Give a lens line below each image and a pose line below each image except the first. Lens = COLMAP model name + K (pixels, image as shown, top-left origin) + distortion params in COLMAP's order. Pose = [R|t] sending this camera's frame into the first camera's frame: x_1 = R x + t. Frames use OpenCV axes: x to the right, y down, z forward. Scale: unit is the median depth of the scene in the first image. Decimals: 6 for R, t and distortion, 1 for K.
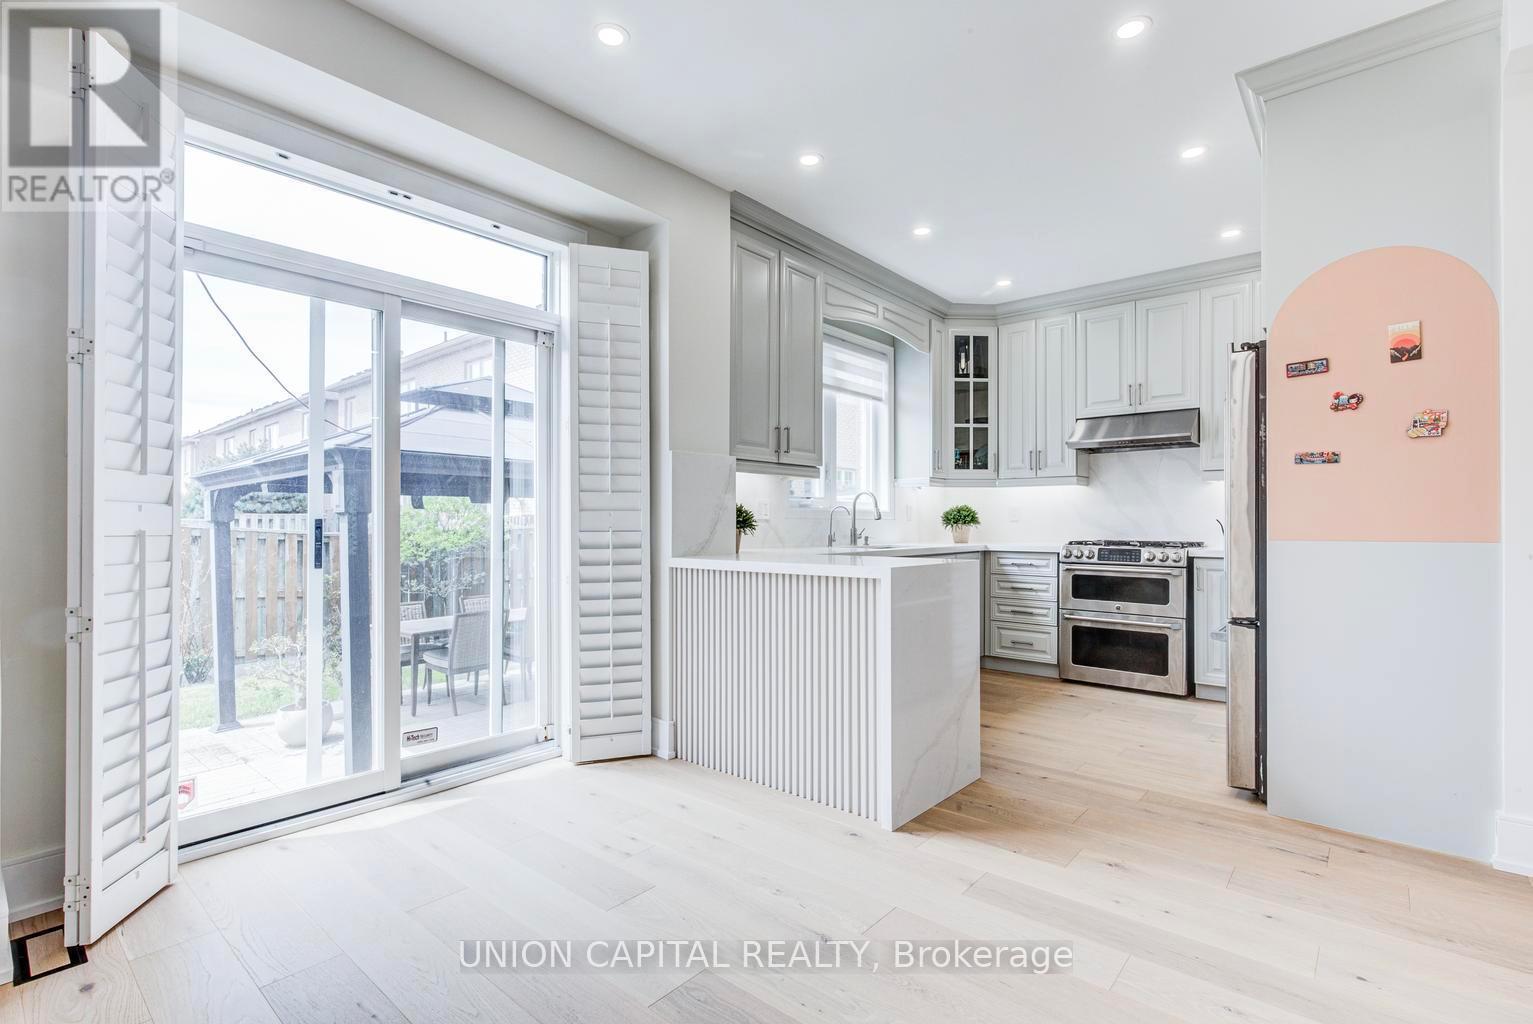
lens RADIAL K [[710.0, 0, 768.3], [0, 710.0, 526.2], [0, 0, 1]] dist [0.003738, 0.002119]
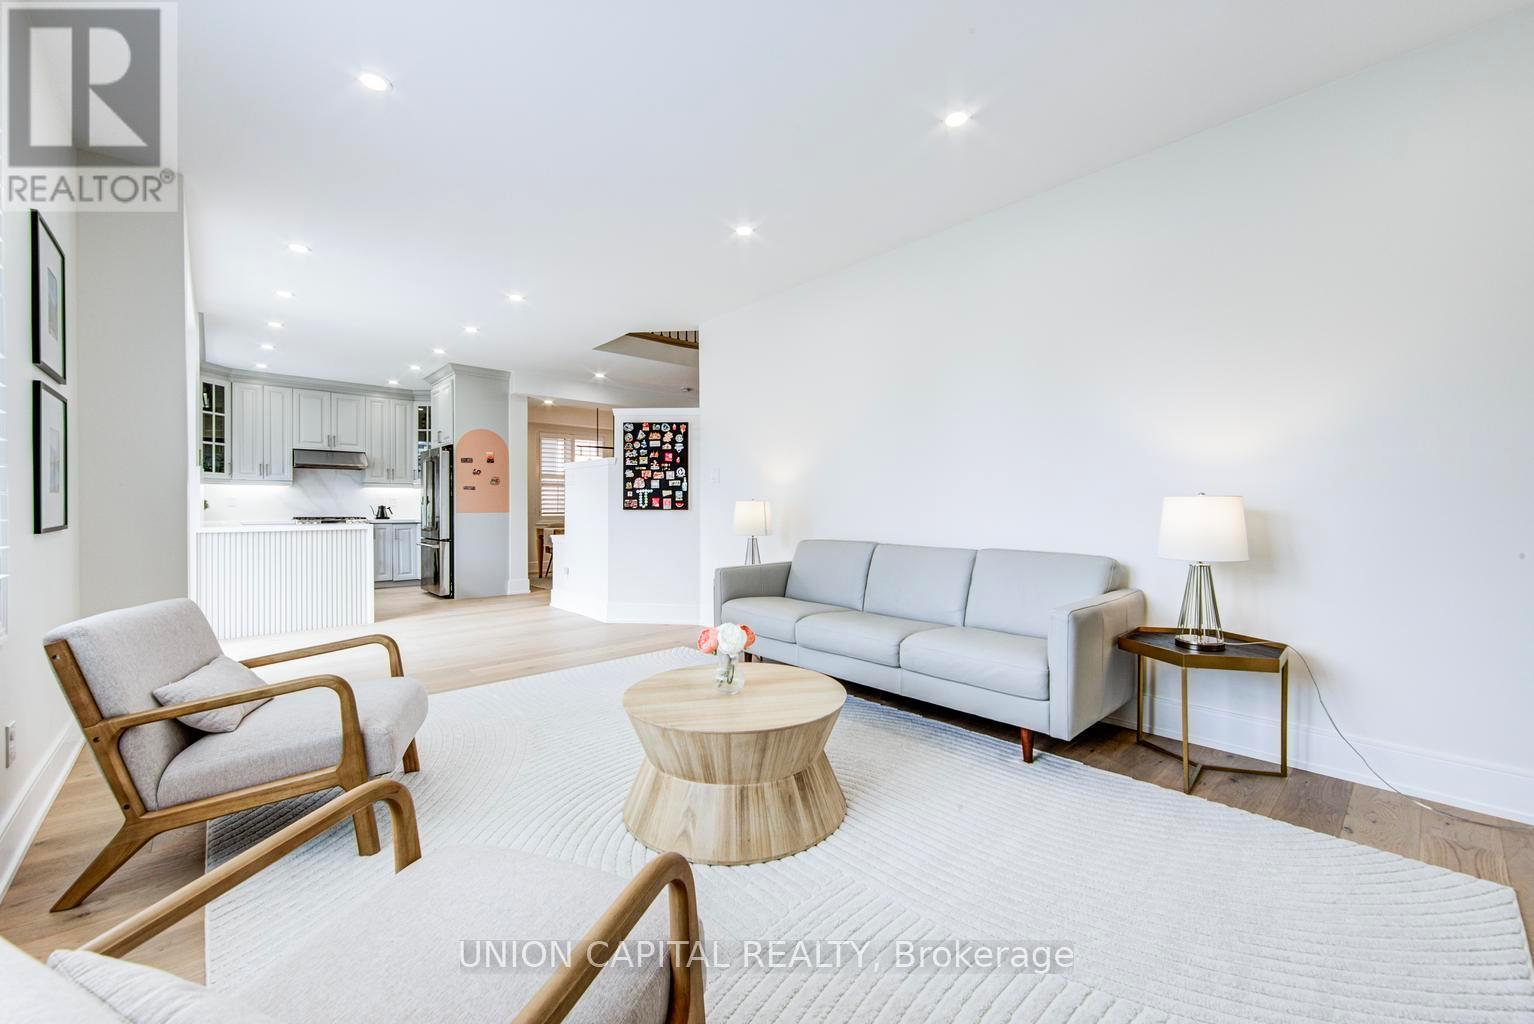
lens RADIAL K [[607.2, 0, 771.5], [0, 607.2, 511.5], [0, 0, 1]] dist [0.000129, 0.000001]
pose [[0.117793, -0.004483, 0.993028, -0.959615], [0.004718, 0.999981, 0.003955, 0.005271], [-0.993027, 0.004220, 0.117811, -0.375269]]
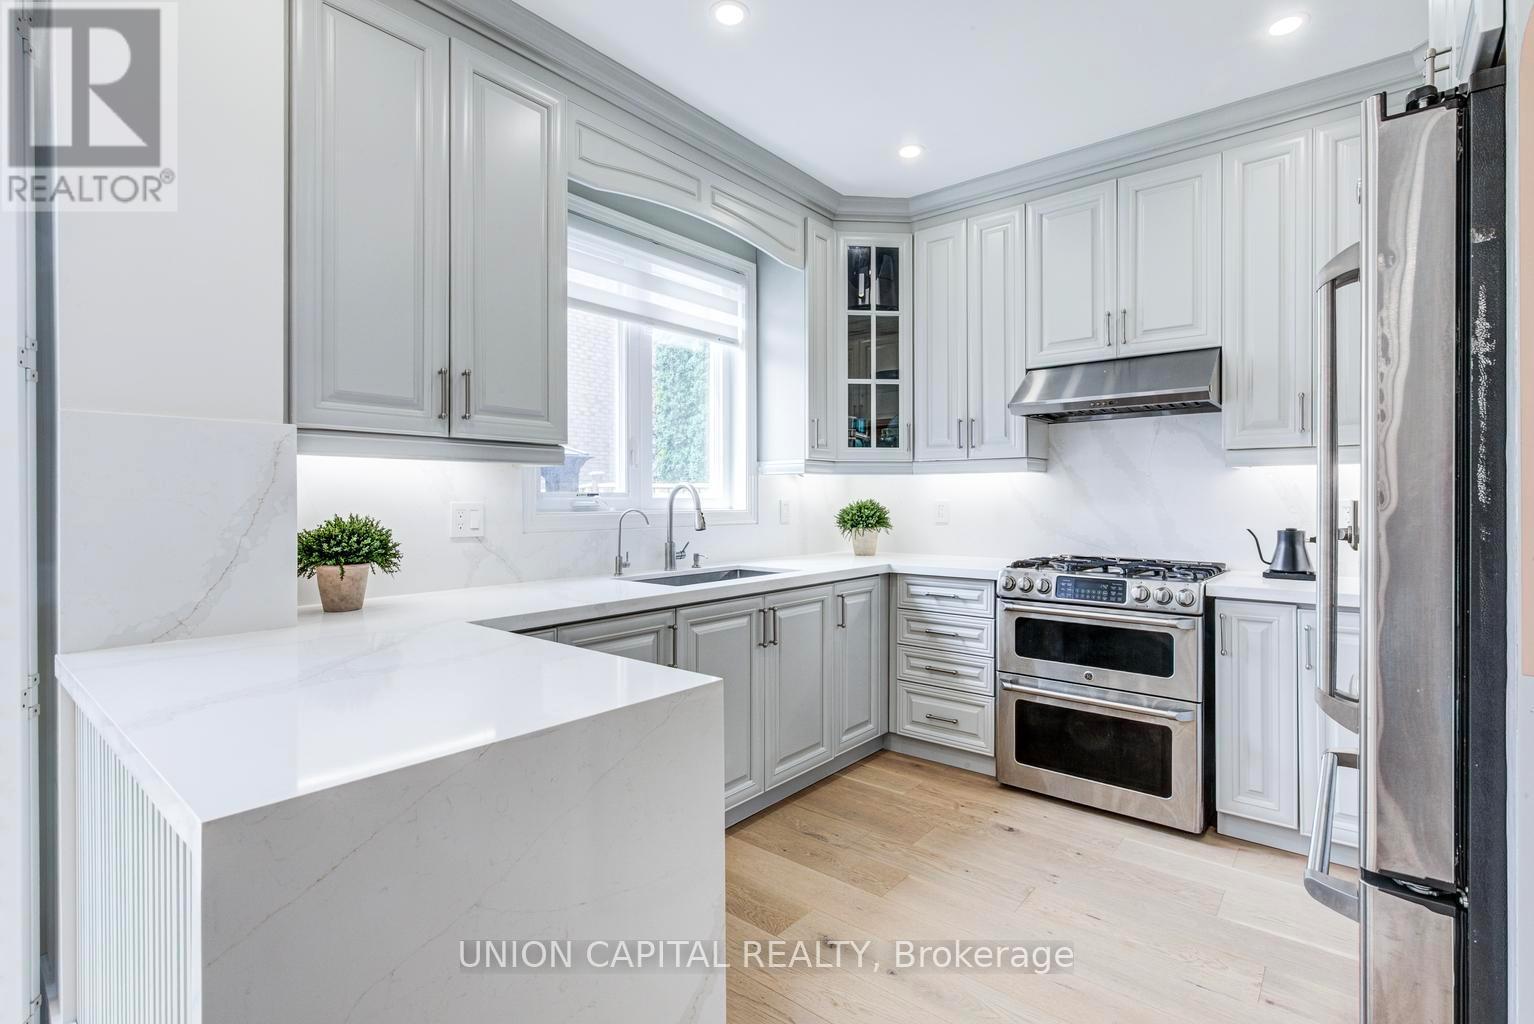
lens RADIAL K [[710.4, 0, 766.0], [0, 710.4, 506.2], [0, 0, 1]] dist [0.003738, 0.002119]
pose [[0.999919, -0.002446, 0.012473, 0.195571], [0.002384, 0.999985, 0.005016, -0.031708], [-0.012485, -0.004986, 0.999910, 0.370403]]
